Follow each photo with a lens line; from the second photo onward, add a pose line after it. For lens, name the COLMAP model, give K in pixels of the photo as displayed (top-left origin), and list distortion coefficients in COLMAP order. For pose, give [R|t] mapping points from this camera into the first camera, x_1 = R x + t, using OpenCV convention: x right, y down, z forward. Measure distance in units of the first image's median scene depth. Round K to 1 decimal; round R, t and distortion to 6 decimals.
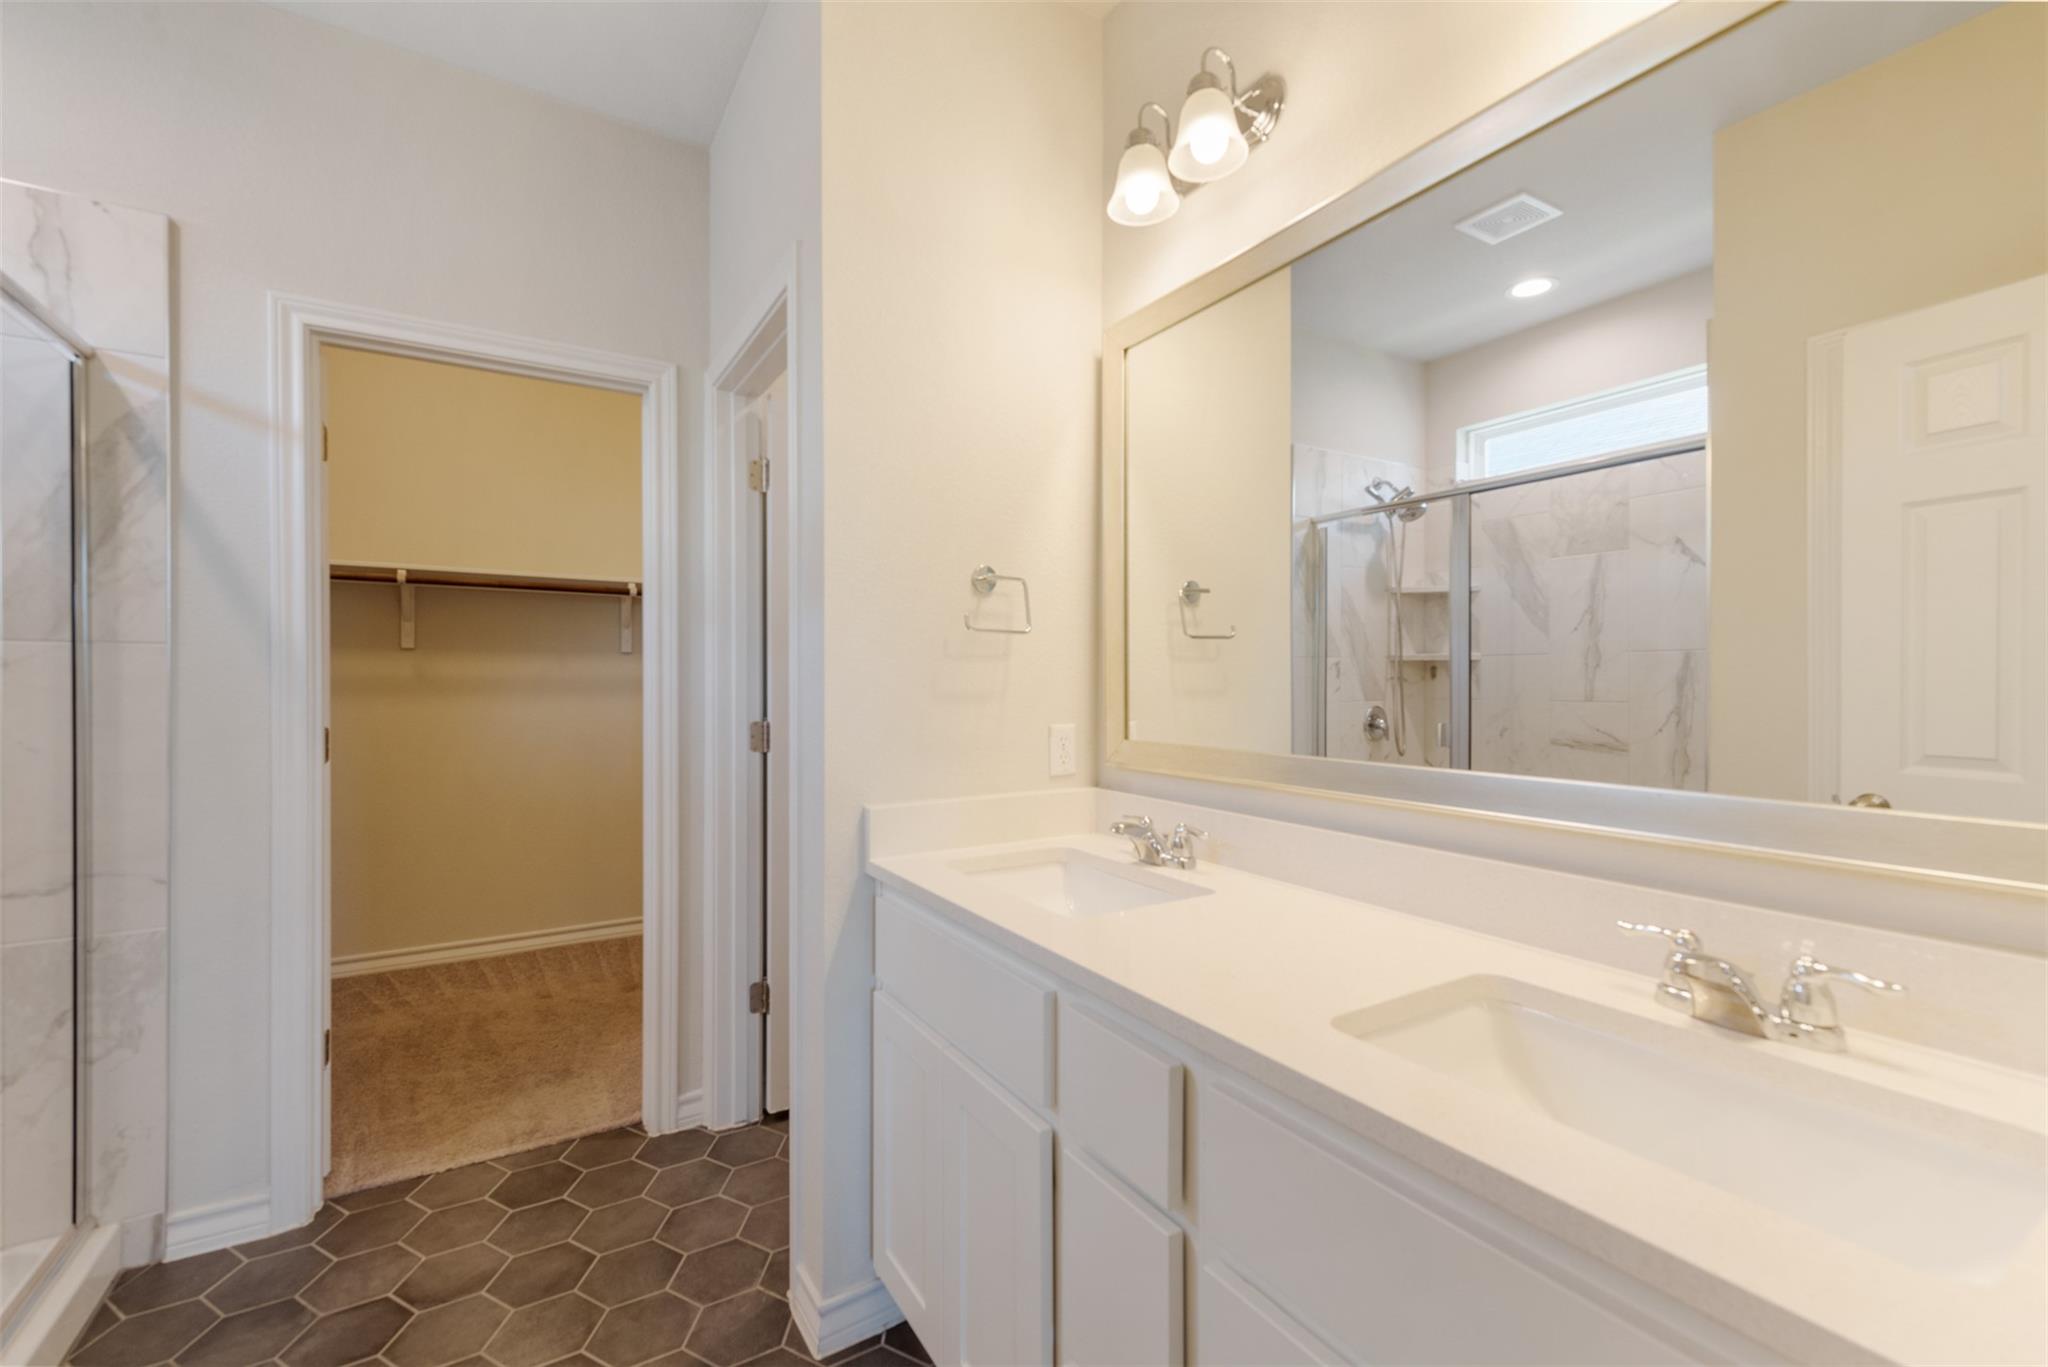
lens RADIAL K [[840.3, 0, 1014.0], [0, 840.3, 673.5], [0, 0, 1]] dist [0.008460, -0.001862]
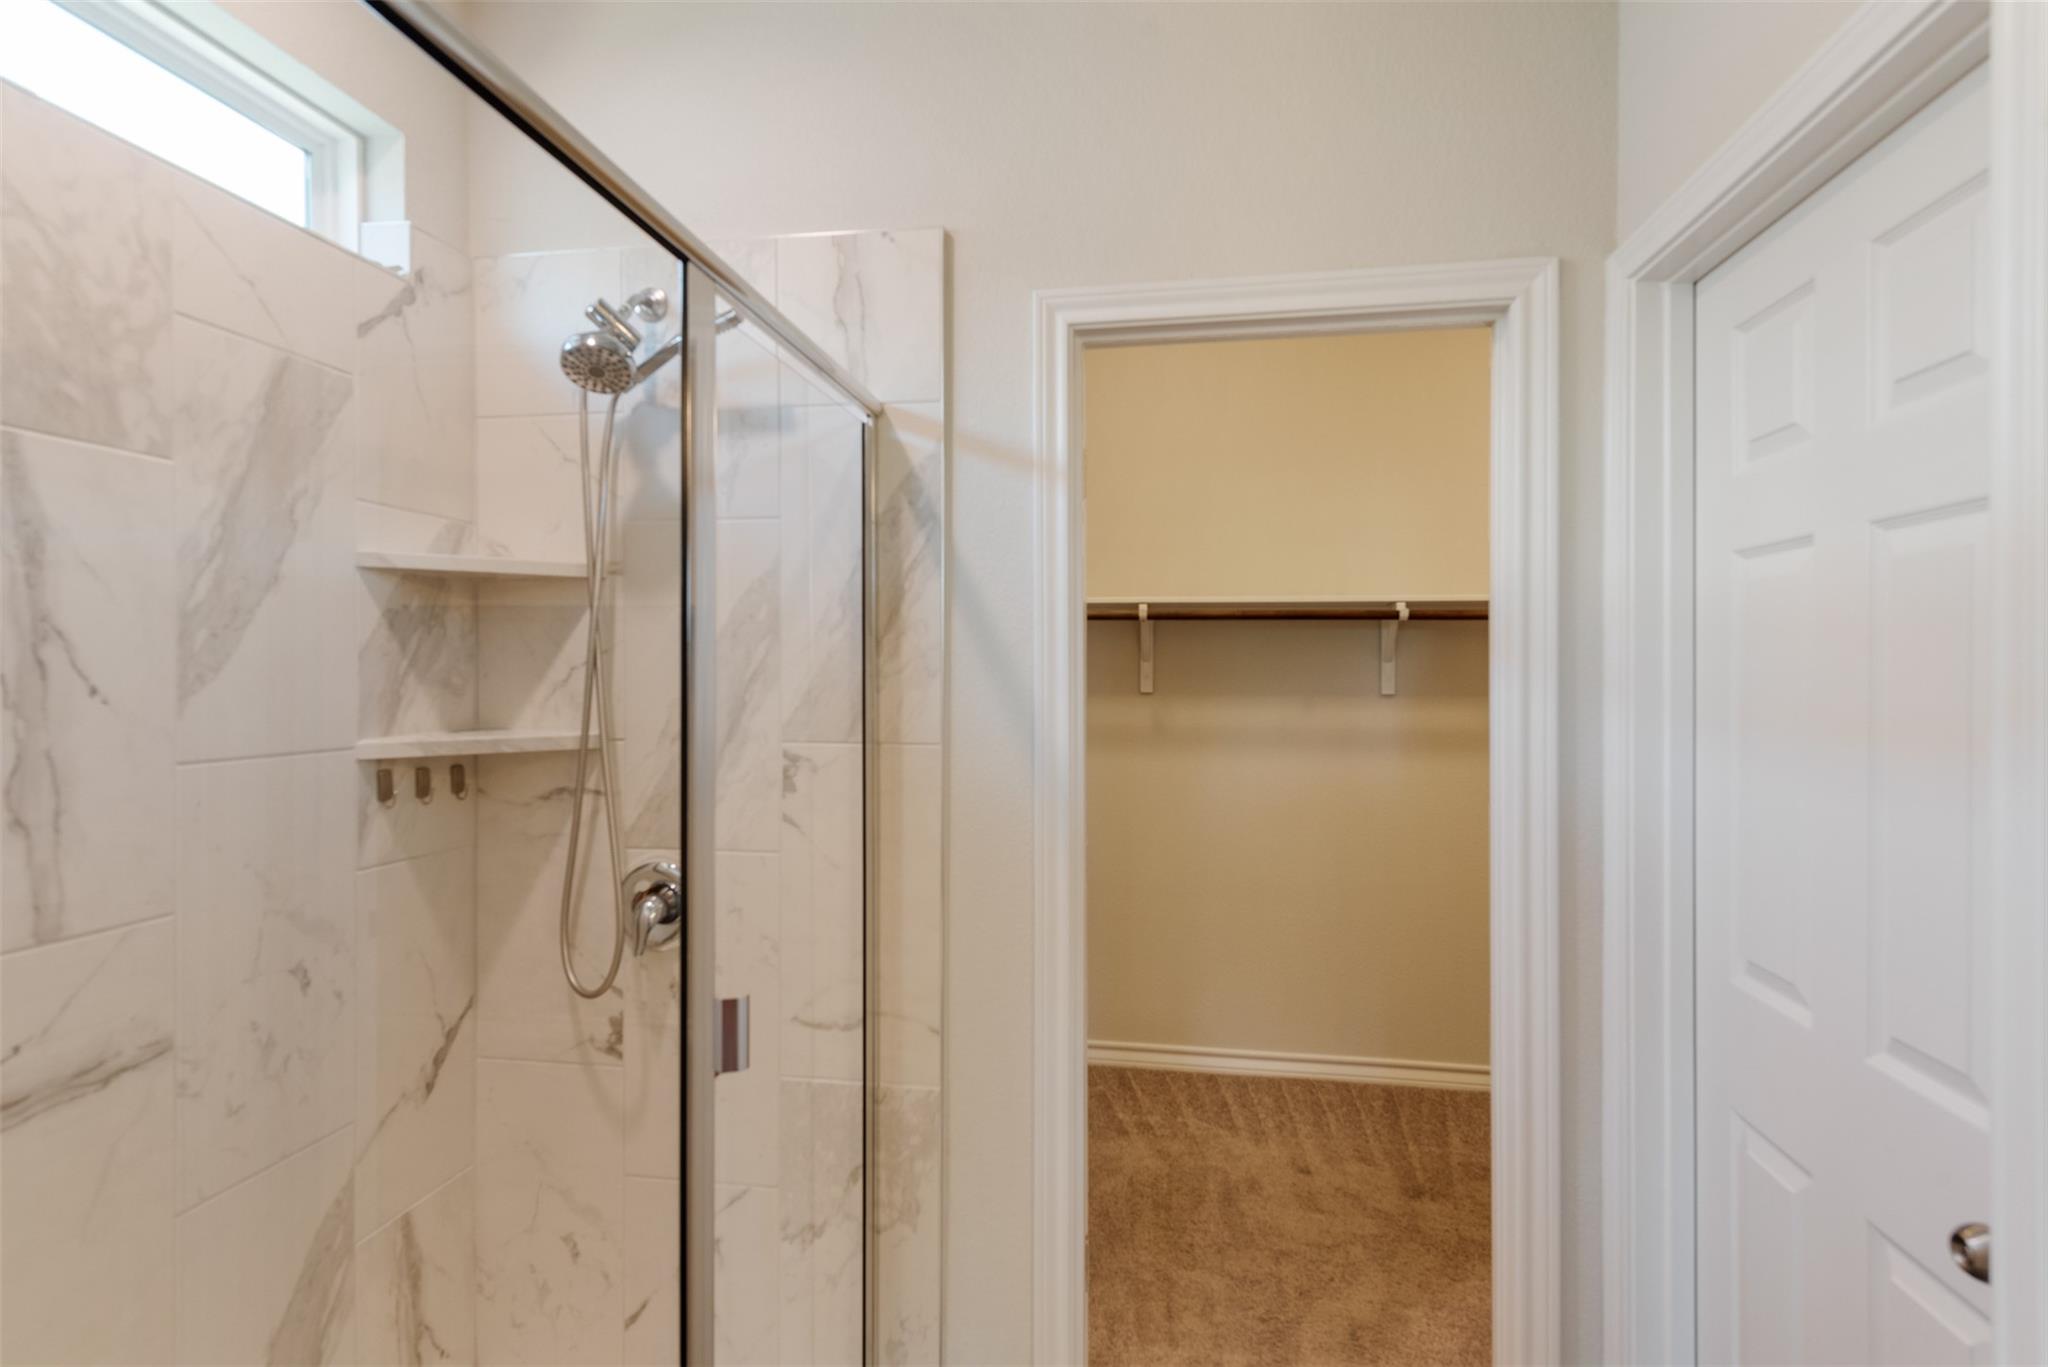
lens RADIAL K [[1035.1, 0, 1032.5], [0, 1035.1, 679.4], [0, 0, 1]] dist [0.015078, -0.000228]
pose [[0.756542, 0.001079, -0.653945, -0.259216], [-0.001801, 0.999998, -0.000433, -0.095433], [0.653943, 0.001506, 0.756542, 0.279353]]
